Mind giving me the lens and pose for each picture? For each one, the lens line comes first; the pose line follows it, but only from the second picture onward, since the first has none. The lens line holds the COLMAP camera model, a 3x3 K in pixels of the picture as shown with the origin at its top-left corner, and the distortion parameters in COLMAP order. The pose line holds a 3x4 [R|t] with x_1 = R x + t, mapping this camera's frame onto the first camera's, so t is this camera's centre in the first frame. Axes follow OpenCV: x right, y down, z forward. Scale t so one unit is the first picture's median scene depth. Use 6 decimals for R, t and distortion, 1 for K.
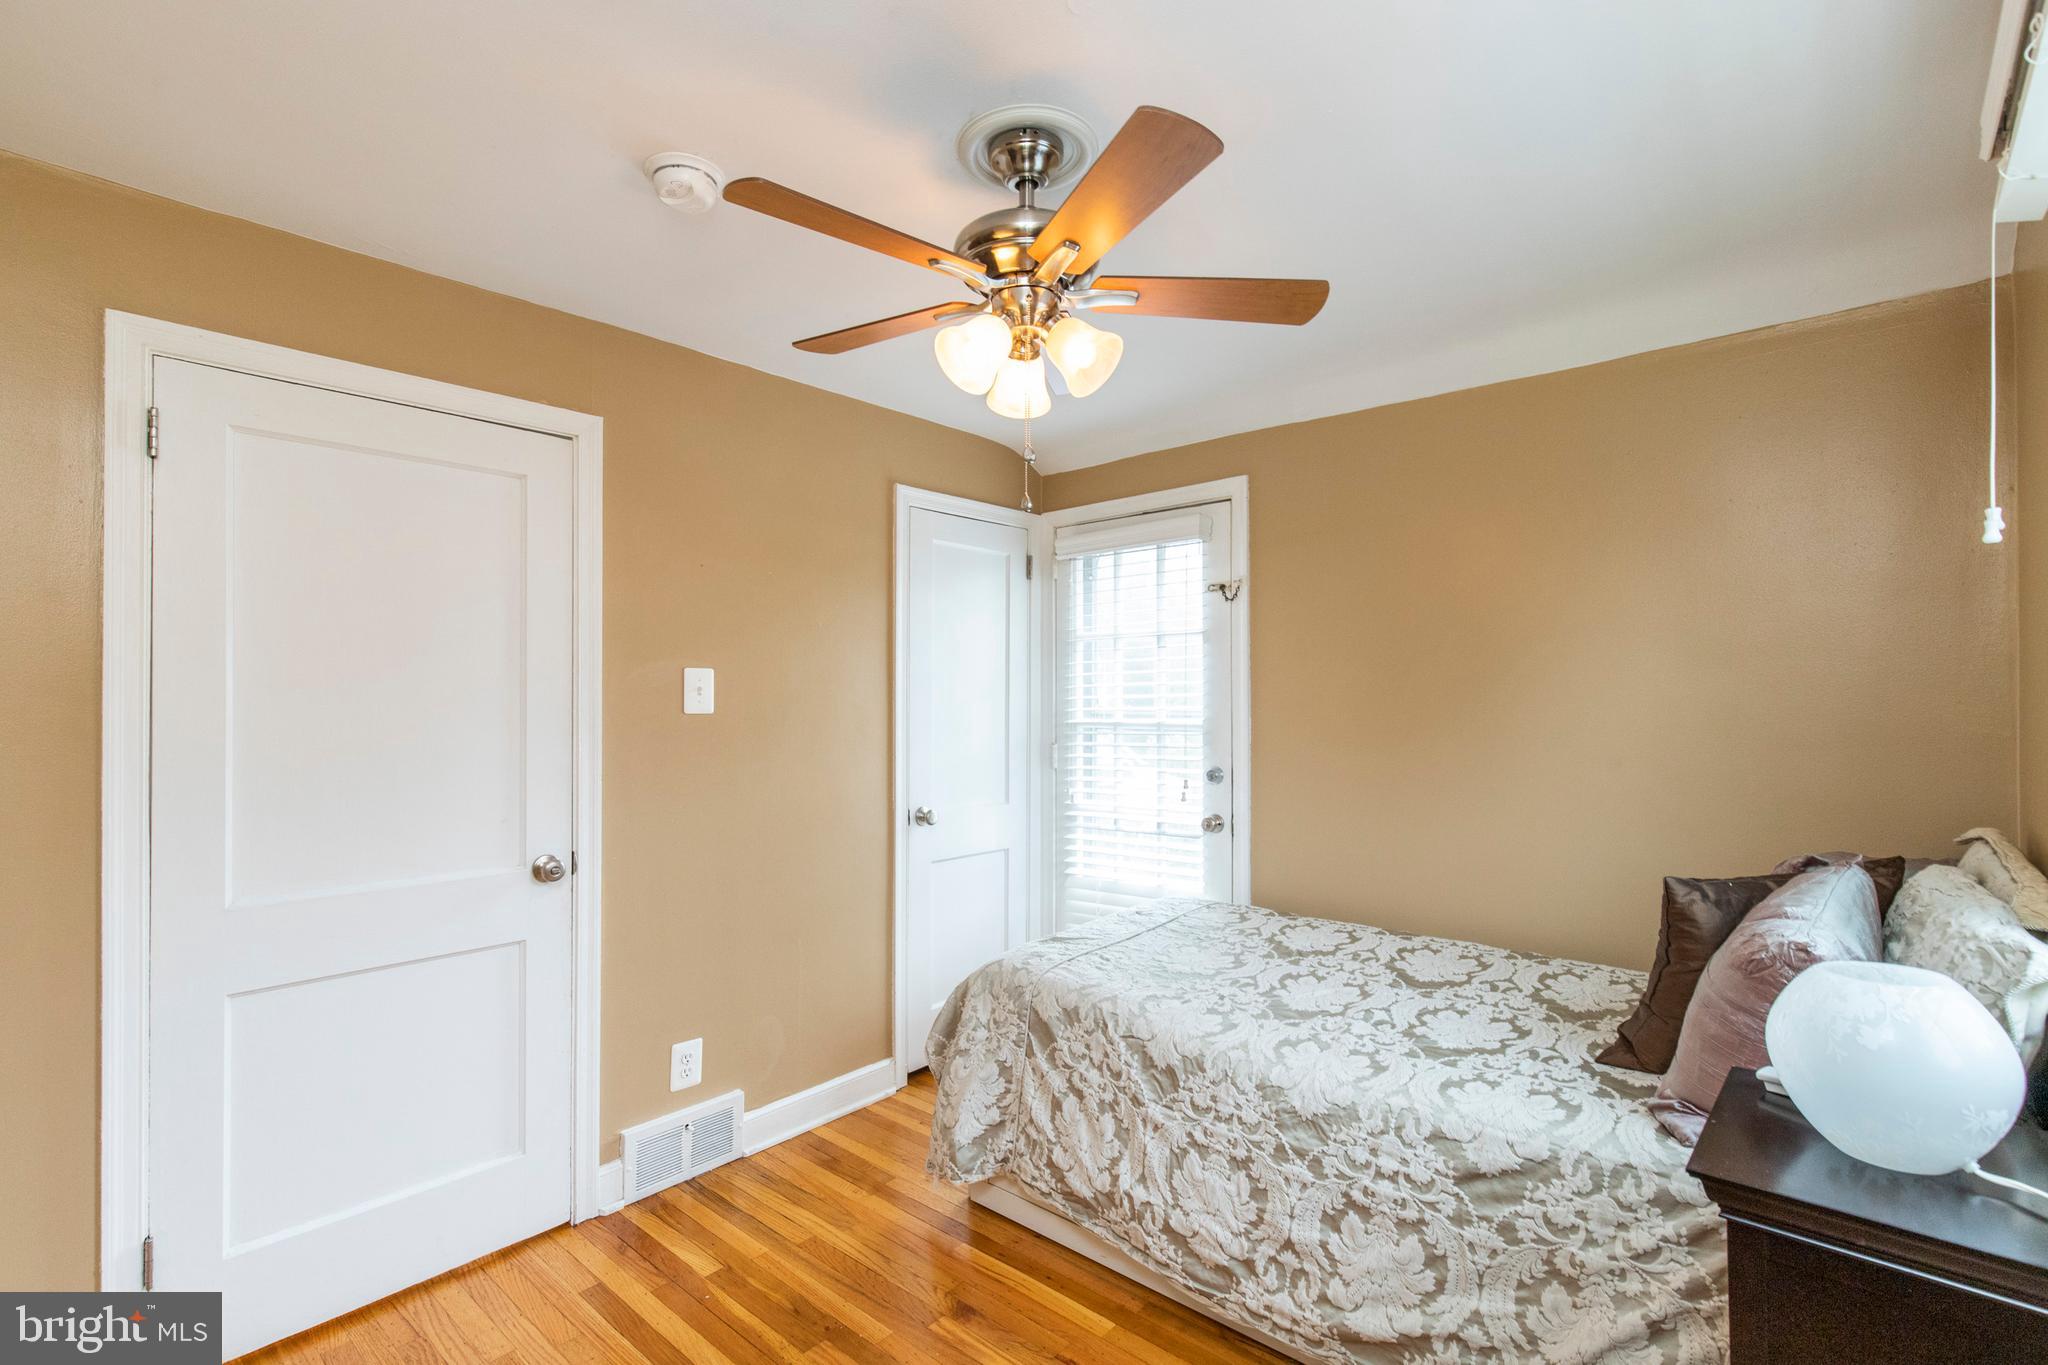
lens RADIAL K [[932.4, 0, 1031.7], [0, 932.4, 693.2], [0, 0, 1]] dist [0.013047, -0.002989]
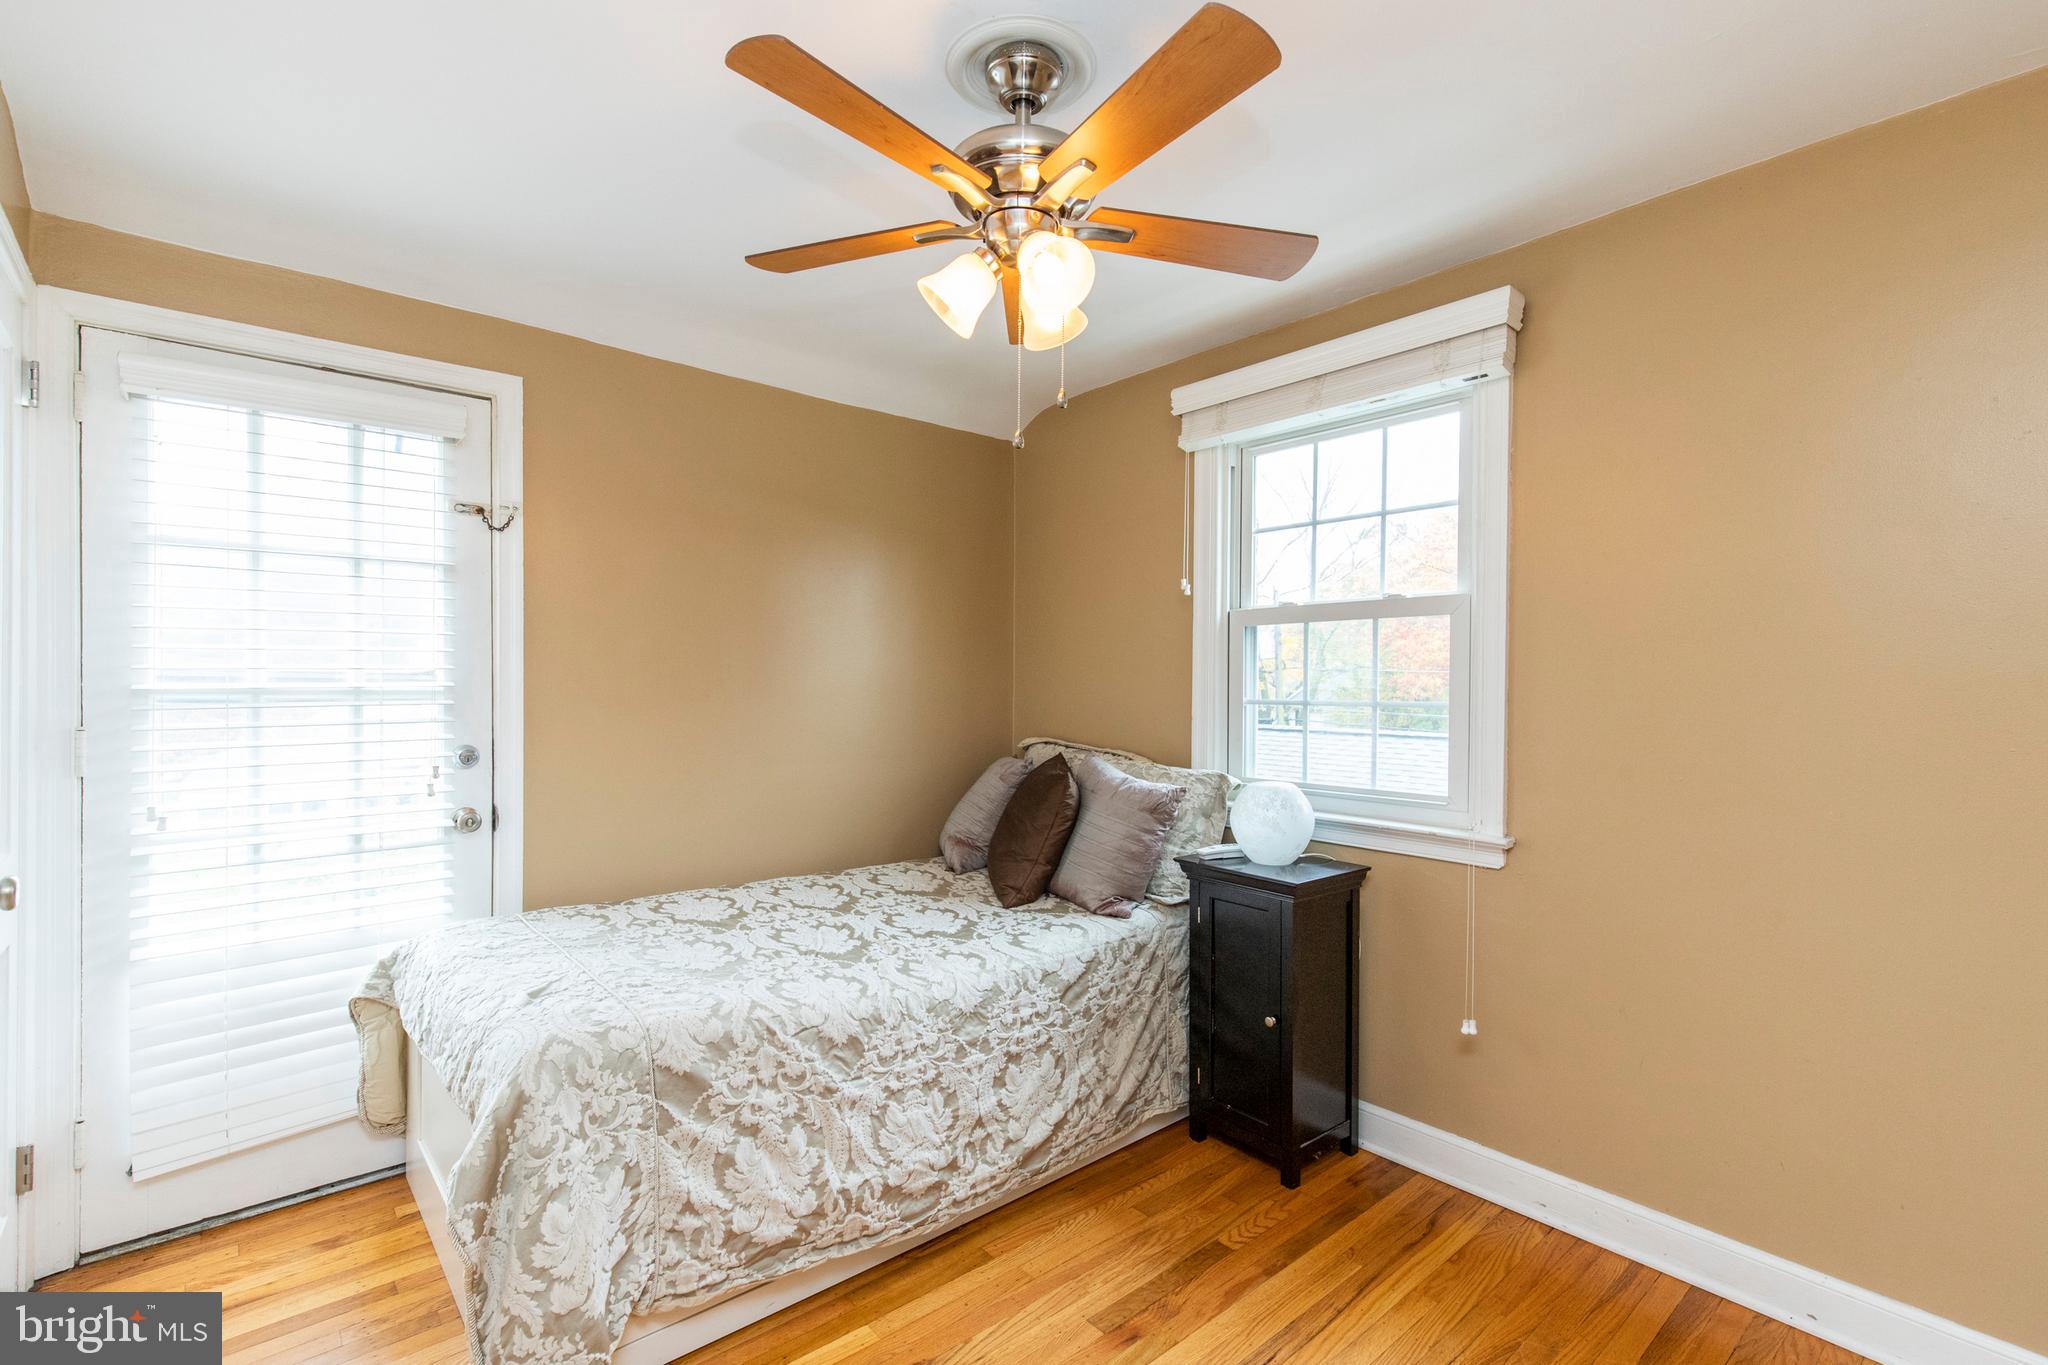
lens RADIAL K [[932.4, 0, 1028.0], [0, 932.4, 689.1], [0, 0, 1]] dist [0.013047, -0.002989]
pose [[0.142340, 0.000344, 0.989818, -0.793244], [-0.014046, 0.999900, 0.001672, 0.041000], [-0.989718, -0.014141, 0.142331, 0.708928]]
